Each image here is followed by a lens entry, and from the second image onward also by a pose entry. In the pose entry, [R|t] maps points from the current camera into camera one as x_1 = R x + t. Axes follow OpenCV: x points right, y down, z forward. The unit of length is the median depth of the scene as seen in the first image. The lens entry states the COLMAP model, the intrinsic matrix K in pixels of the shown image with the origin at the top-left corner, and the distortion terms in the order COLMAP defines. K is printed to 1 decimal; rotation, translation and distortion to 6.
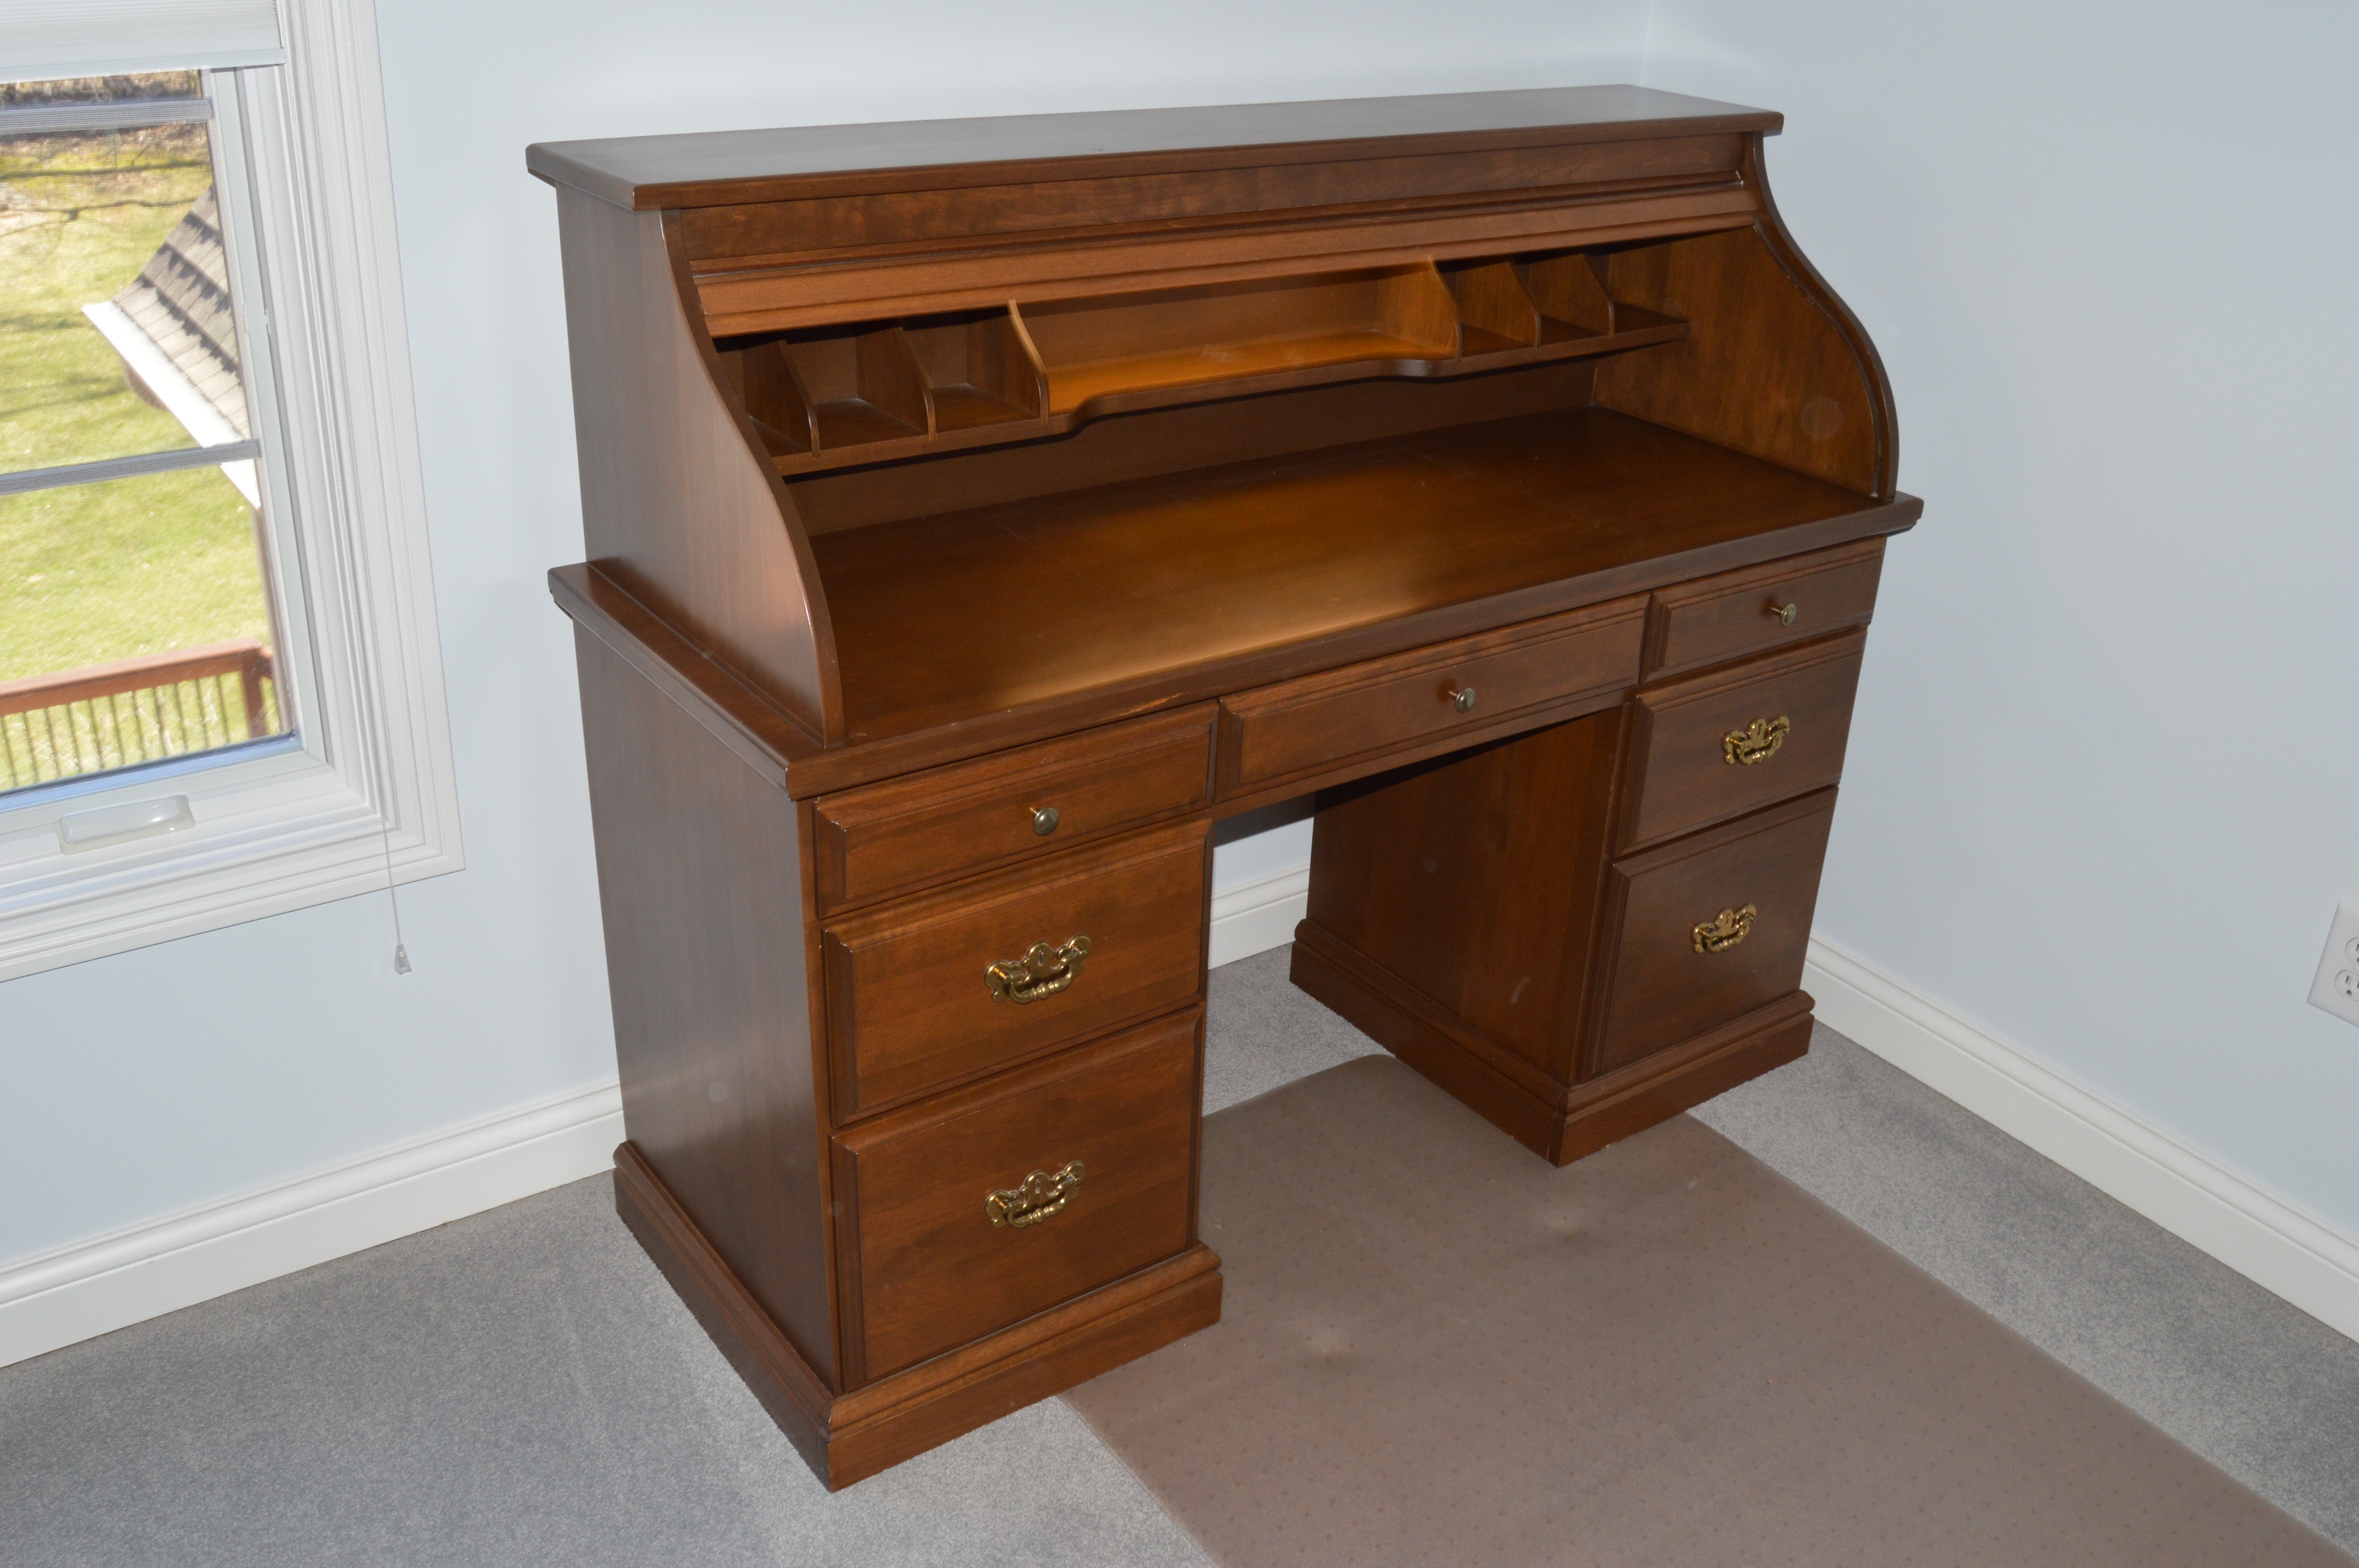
lens RADIAL K [[2051.5, 0, 1179.5], [0, 2051.5, 784.0], [0, 0, 1]] dist [-0.067359, -0.008786]
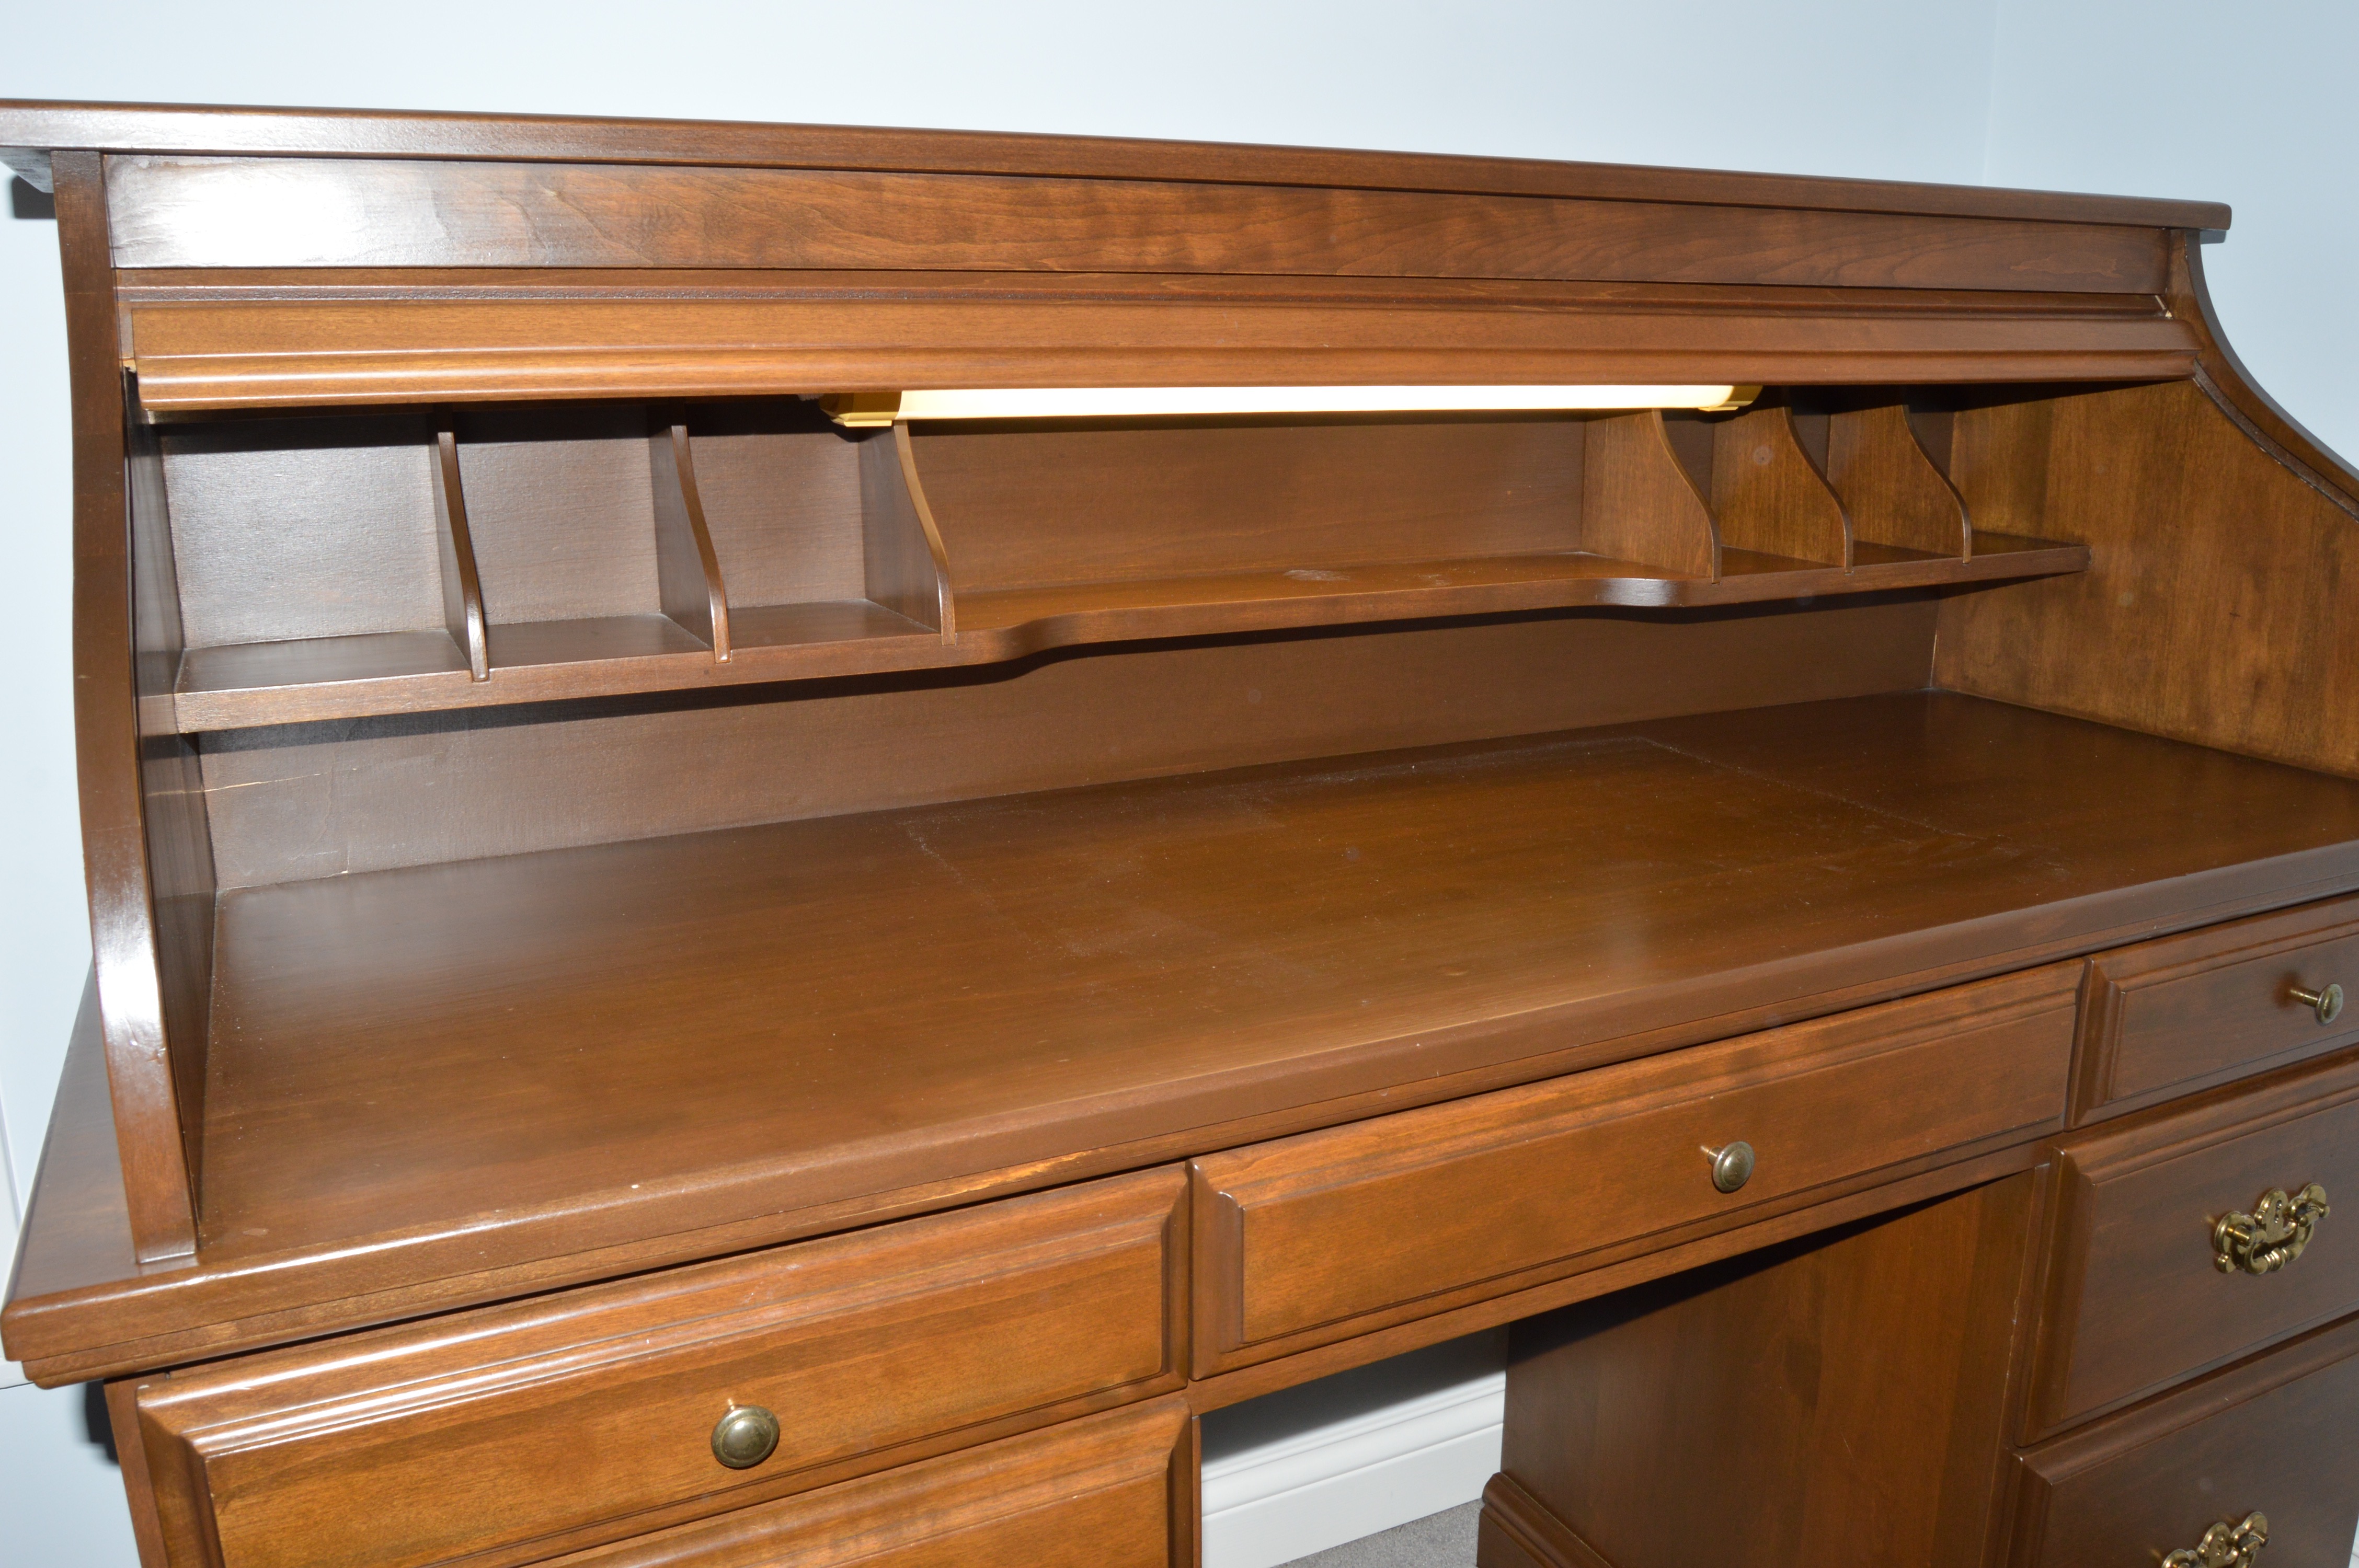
lens RADIAL K [[1844.2, 0, 1179.5], [0, 1844.2, 784.0], [0, 0, 1]] dist [-0.076624, 0.003775]
pose [[0.985751, -0.002273, -0.168197, 0.078284], [-0.032279, 0.978770, -0.202404, -0.036171], [0.165086, 0.204949, 0.964750, 0.509788]]
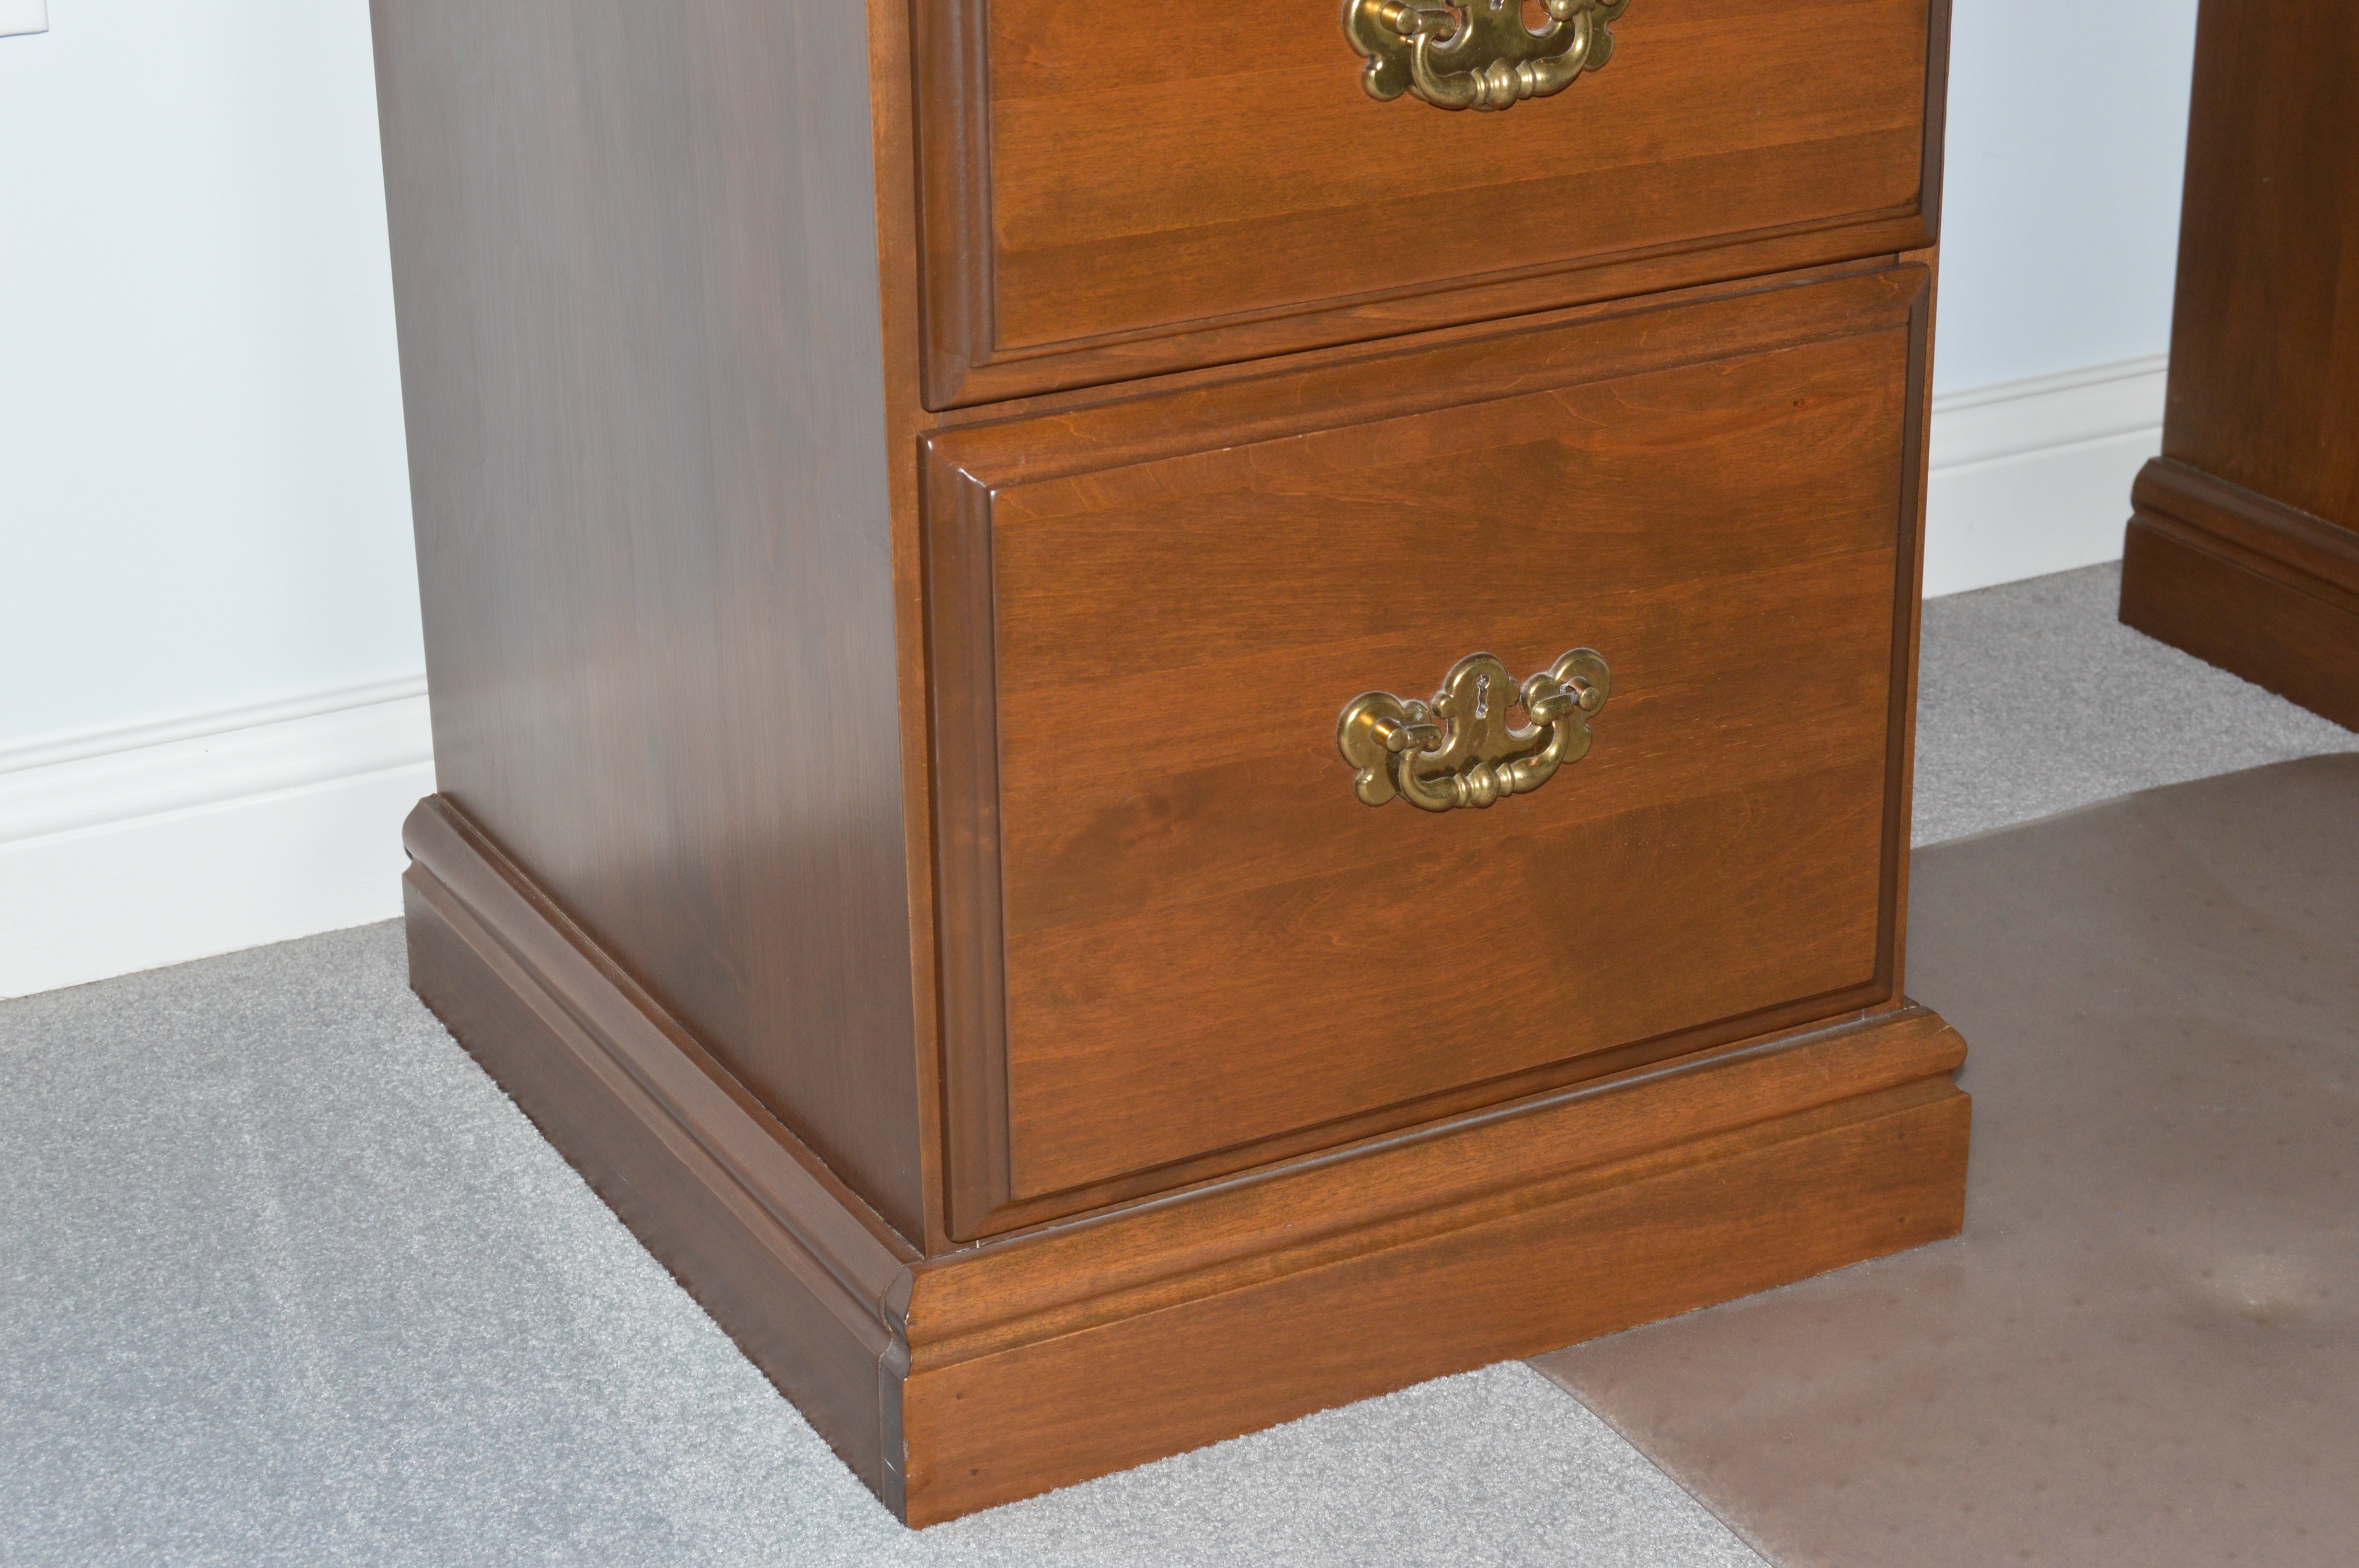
lens RADIAL K [[4376.8, 0, 1179.5], [0, 4376.8, 784.0], [0, 0, 1]] dist [-0.002170, -0.022453]
pose [[0.990848, 0.006358, -0.134832, -0.015149], [-0.013550, 0.998530, -0.052487, 0.234545], [0.134300, 0.053834, 0.989477, 0.193246]]
